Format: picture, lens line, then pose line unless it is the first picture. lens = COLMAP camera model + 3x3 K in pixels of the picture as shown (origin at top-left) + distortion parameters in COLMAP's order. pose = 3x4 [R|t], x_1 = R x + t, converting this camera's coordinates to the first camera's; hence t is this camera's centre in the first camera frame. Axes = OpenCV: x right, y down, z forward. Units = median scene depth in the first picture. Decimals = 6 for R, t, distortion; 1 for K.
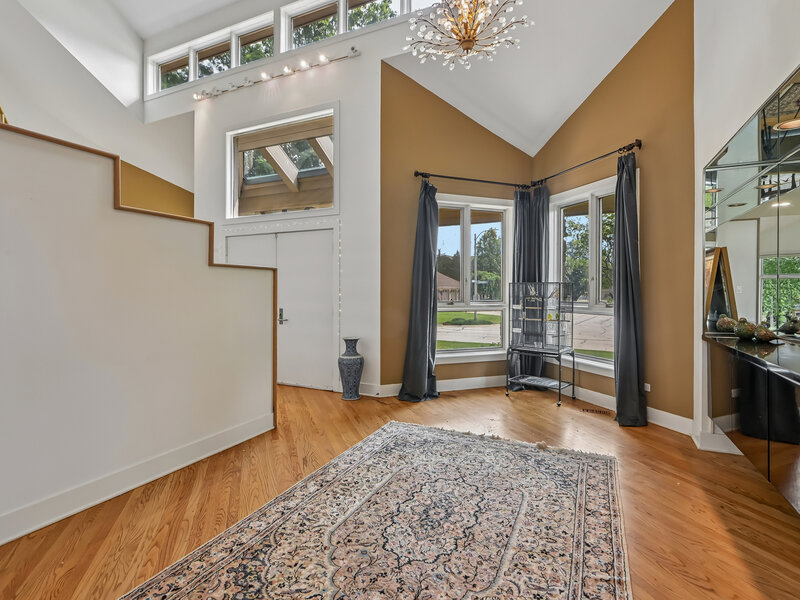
lens RADIAL K [[409.3, 0, 399.4], [0, 409.3, 295.9], [0, 0, 1]] dist [0.000149, -0.001846]
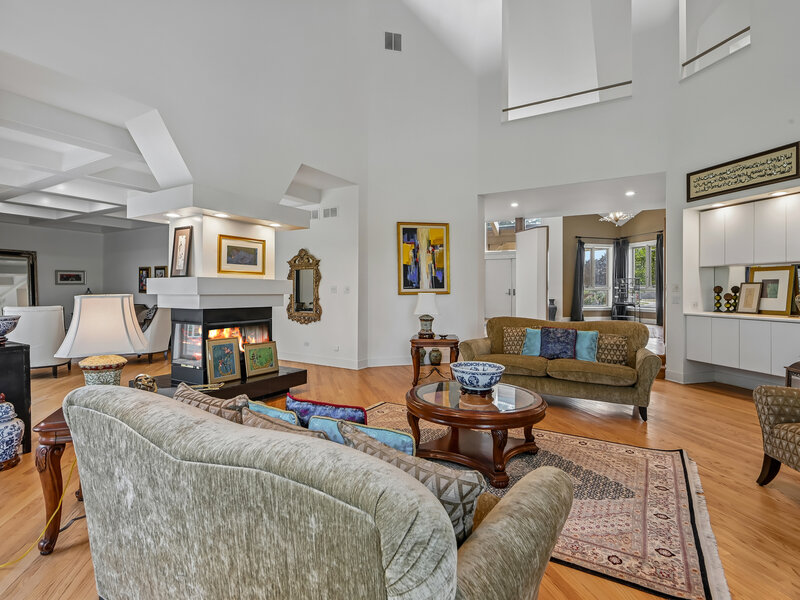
lens RADIAL K [[409.3, 0, 399.4], [0, 409.3, 295.9], [0, 0, 1]] dist [0.000149, -0.001846]
pose [[0.994506, 0.003993, -0.104606, -0.804019], [-0.004521, 0.999978, -0.004811, 0.097006], [0.104585, 0.005258, 0.994502, -1.713750]]
